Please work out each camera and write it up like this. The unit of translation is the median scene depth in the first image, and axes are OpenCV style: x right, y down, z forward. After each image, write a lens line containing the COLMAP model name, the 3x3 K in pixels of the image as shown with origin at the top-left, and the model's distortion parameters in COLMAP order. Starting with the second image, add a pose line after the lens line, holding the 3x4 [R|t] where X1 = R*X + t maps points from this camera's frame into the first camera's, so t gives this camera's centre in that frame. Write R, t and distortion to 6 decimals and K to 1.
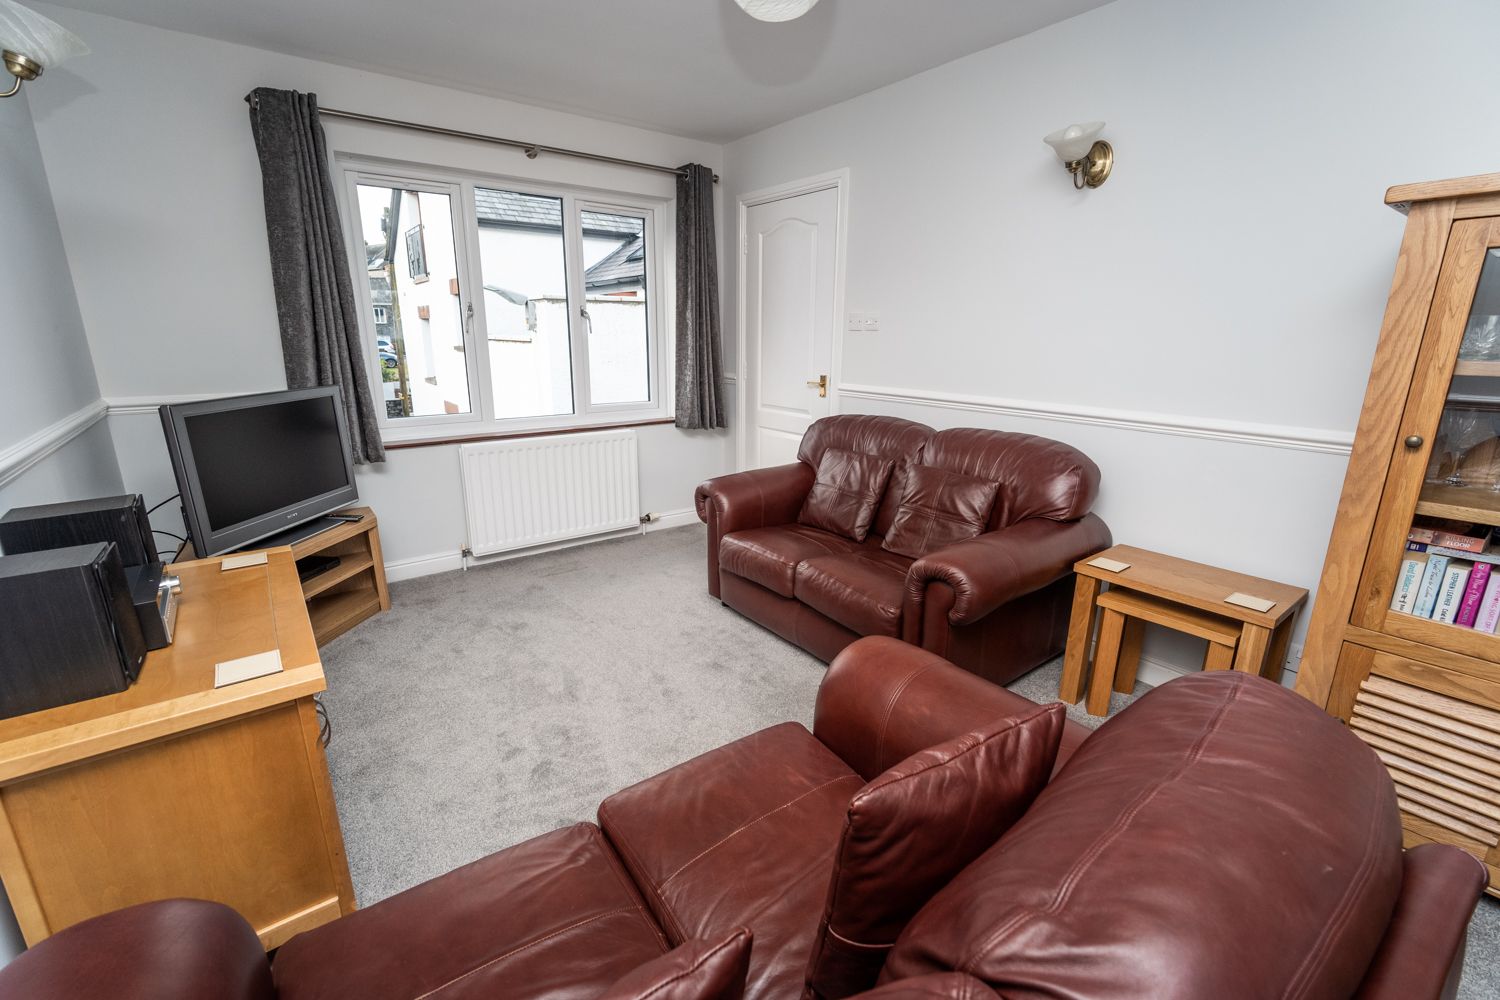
lens RADIAL K [[655.1, 0, 748.8], [0, 655.1, 513.6], [0, 0, 1]] dist [-0.002848, 0.004112]
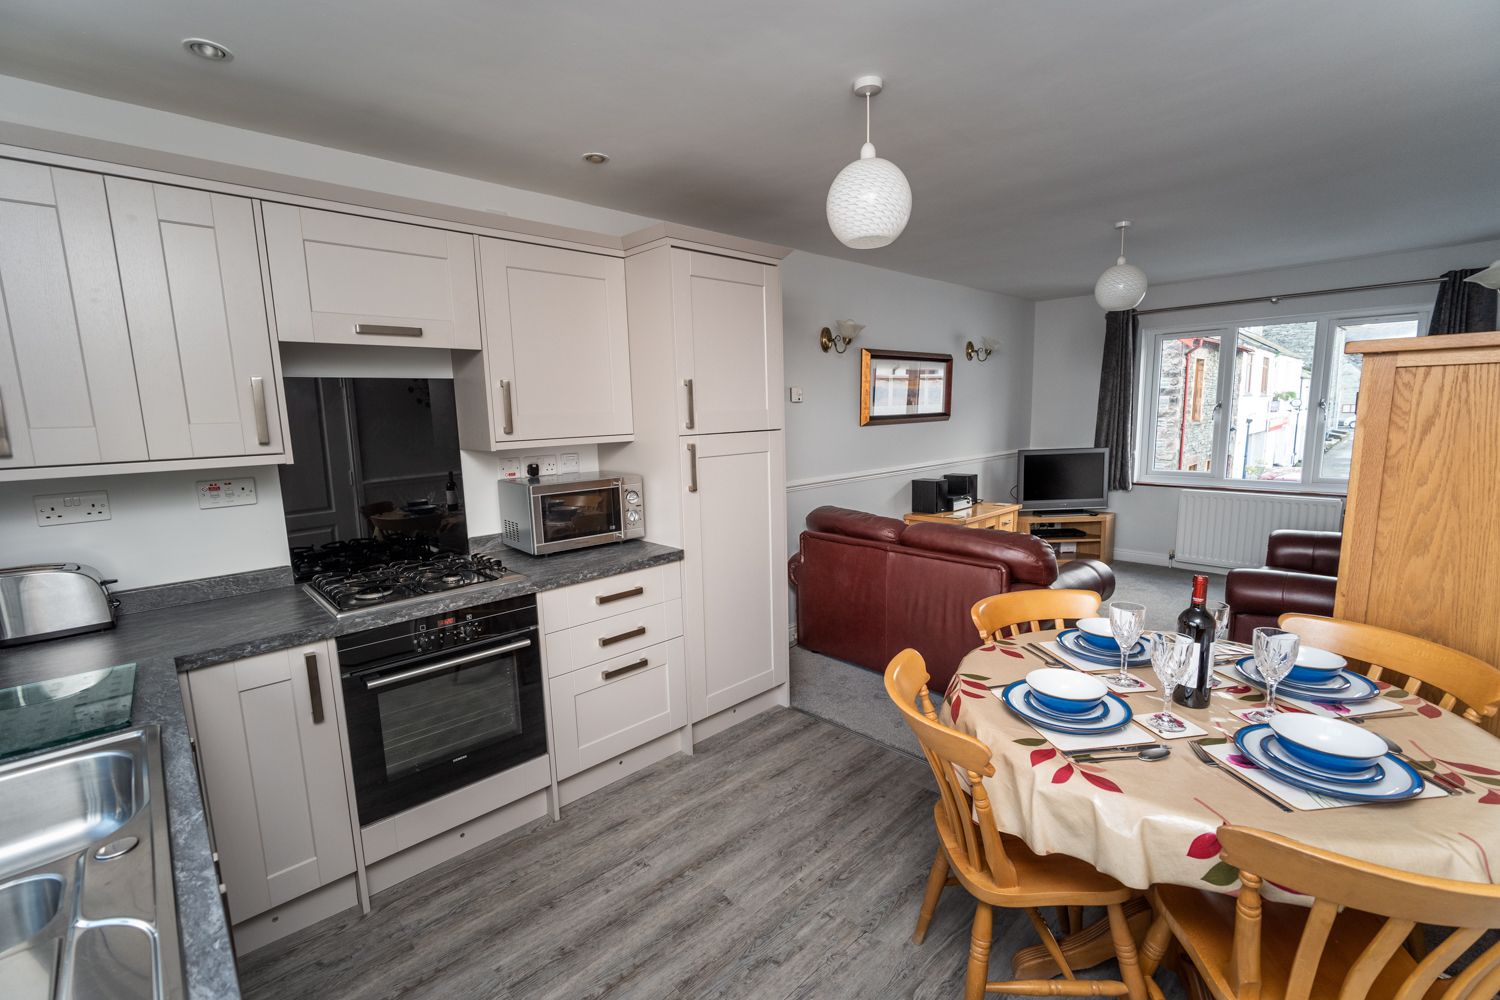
lens RADIAL K [[655.1, 0, 748.8], [0, 655.1, 513.6], [0, 0, 1]] dist [-0.002848, 0.004112]
pose [[0.104317, 0.143413, -0.984150, 1.134141], [-0.244803, 0.962806, 0.114354, 0.033183], [0.963945, 0.228994, 0.135544, -0.250457]]
